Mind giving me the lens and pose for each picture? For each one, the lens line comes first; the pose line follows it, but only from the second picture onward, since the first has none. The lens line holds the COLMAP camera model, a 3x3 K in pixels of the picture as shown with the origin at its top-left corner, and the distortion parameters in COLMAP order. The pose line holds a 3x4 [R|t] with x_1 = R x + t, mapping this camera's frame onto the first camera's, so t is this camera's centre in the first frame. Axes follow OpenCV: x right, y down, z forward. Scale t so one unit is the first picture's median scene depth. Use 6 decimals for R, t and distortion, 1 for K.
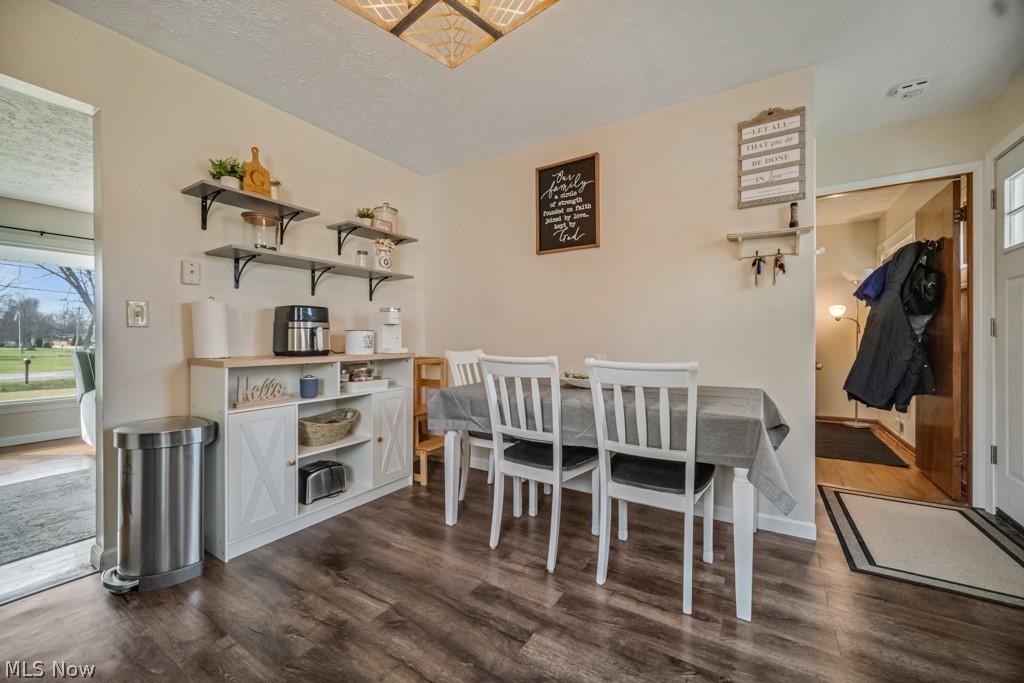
lens RADIAL K [[407.7, 0, 510.2], [0, 407.7, 340.4], [0, 0, 1]] dist [-0.000027, -0.000326]
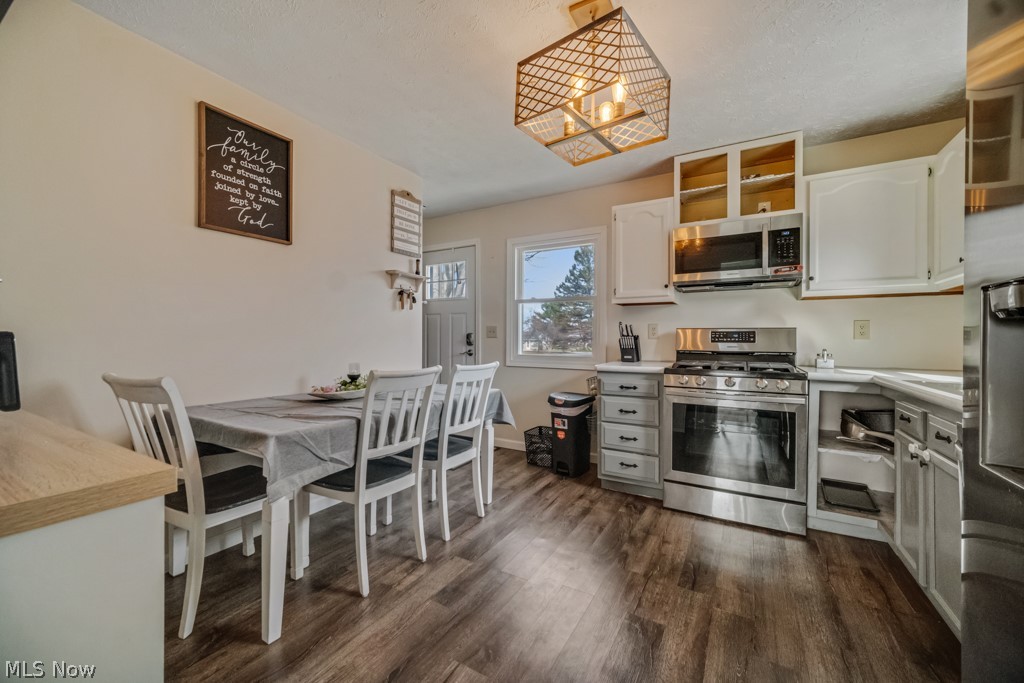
lens RADIAL K [[407.7, 0, 510.2], [0, 407.7, 340.4], [0, 0, 1]] dist [-0.000027, -0.000326]
pose [[-0.032757, -0.002444, 0.999460, -0.691223], [-0.000540, 0.999997, 0.002427, -0.024118], [-0.999463, -0.000460, -0.032758, 0.547536]]
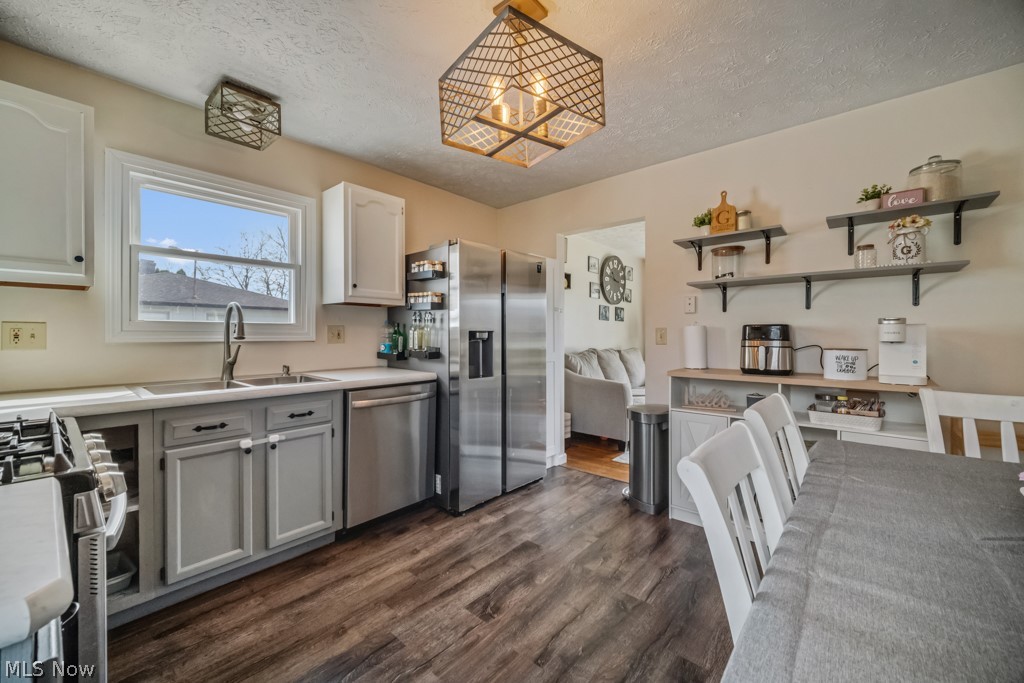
lens RADIAL K [[407.7, 0, 510.2], [0, 407.7, 340.4], [0, 0, 1]] dist [-0.000027, -0.000326]
pose [[-0.154804, 0.014026, -0.987846, 0.513898], [-0.005235, 0.999874, 0.015017, -0.050078], [0.987931, 0.007496, -0.154711, 0.475986]]
